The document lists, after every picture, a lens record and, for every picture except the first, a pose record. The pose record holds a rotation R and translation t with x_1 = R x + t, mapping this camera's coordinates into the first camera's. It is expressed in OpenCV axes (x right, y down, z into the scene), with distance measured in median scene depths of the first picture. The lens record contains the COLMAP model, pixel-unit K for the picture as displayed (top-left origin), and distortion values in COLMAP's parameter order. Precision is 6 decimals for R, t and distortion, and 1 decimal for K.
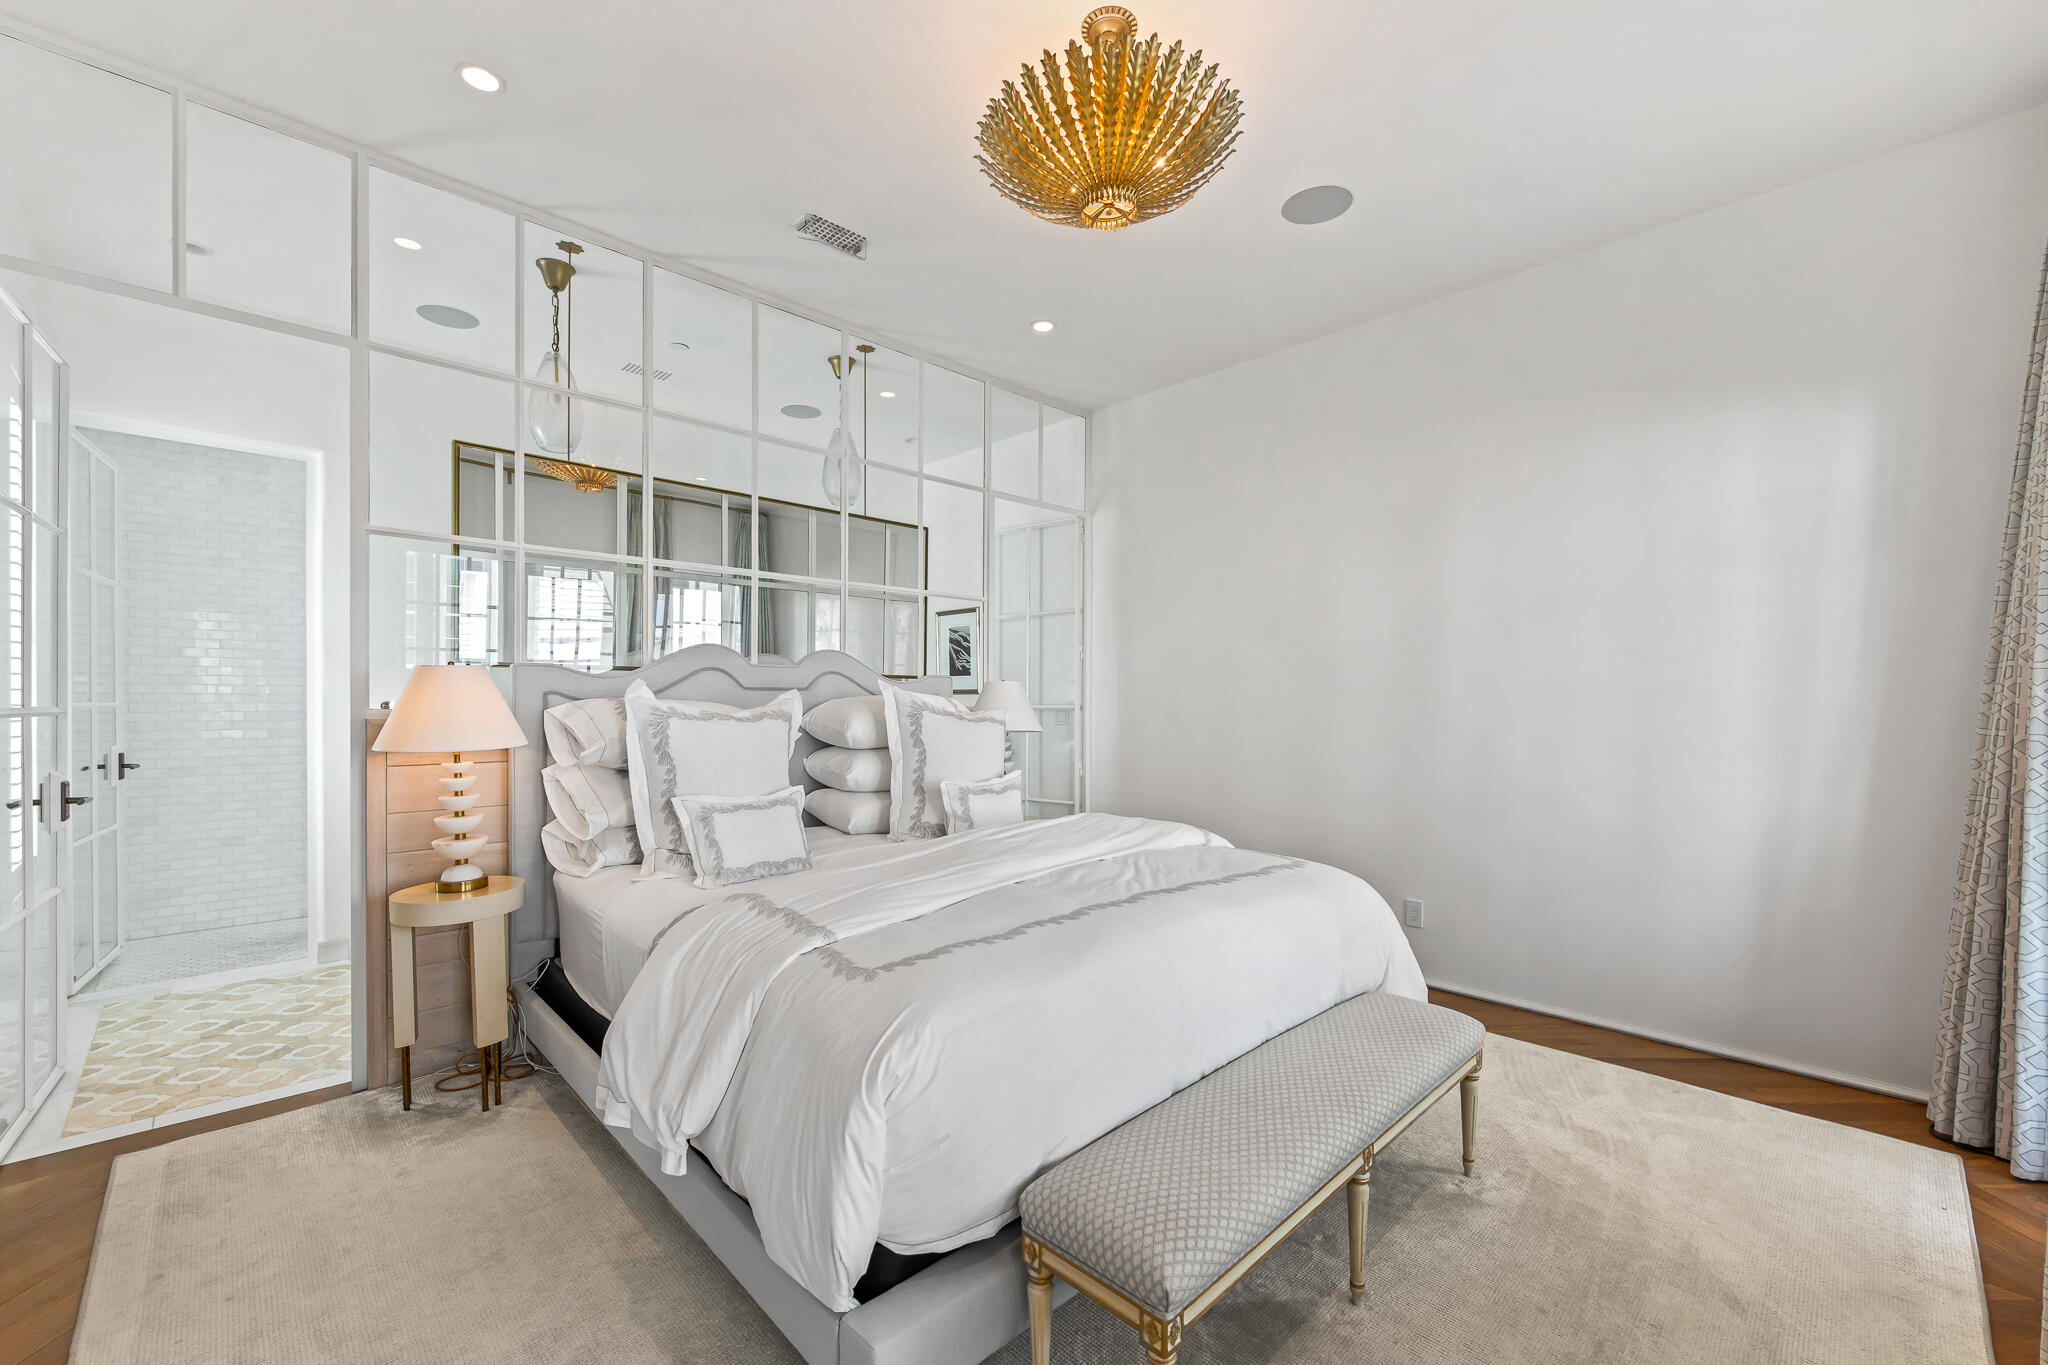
lens RADIAL K [[834.6, 0, 1025.1], [0, 834.6, 695.7], [0, 0, 1]] dist [-0.000842, -0.000445]
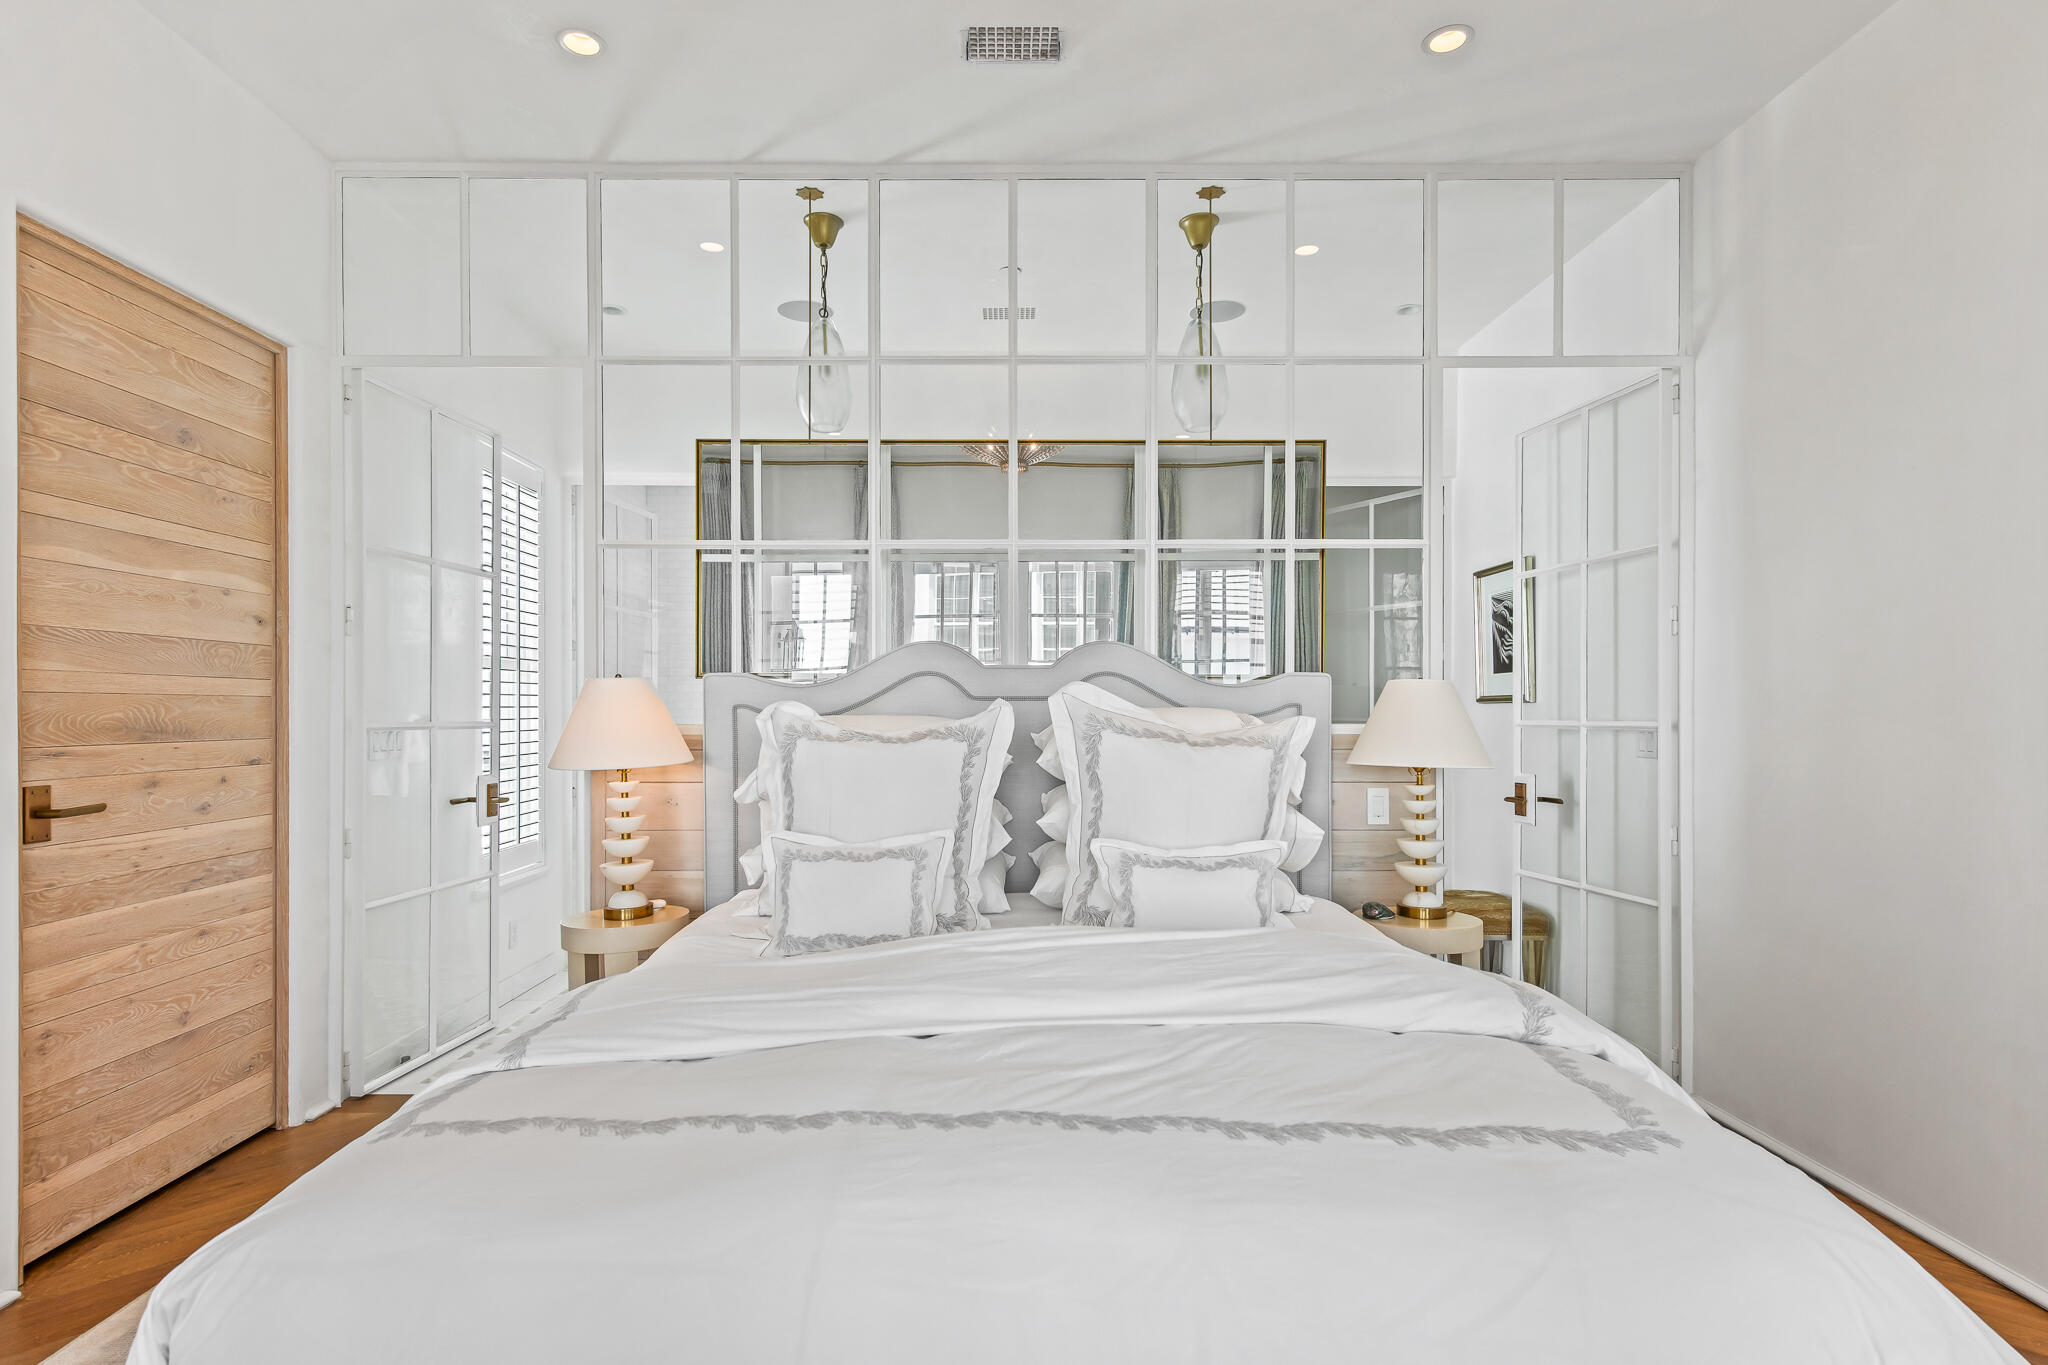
lens RADIAL K [[1047.6, 0, 1016.5], [0, 1047.6, 701.2], [0, 0, 1]] dist [0.024147, -0.019230]
pose [[0.719281, -0.009663, -0.694652, 0.300673], [0.006331, 0.999953, -0.007354, 0.000835], [0.694691, 0.000892, 0.719308, 0.296309]]
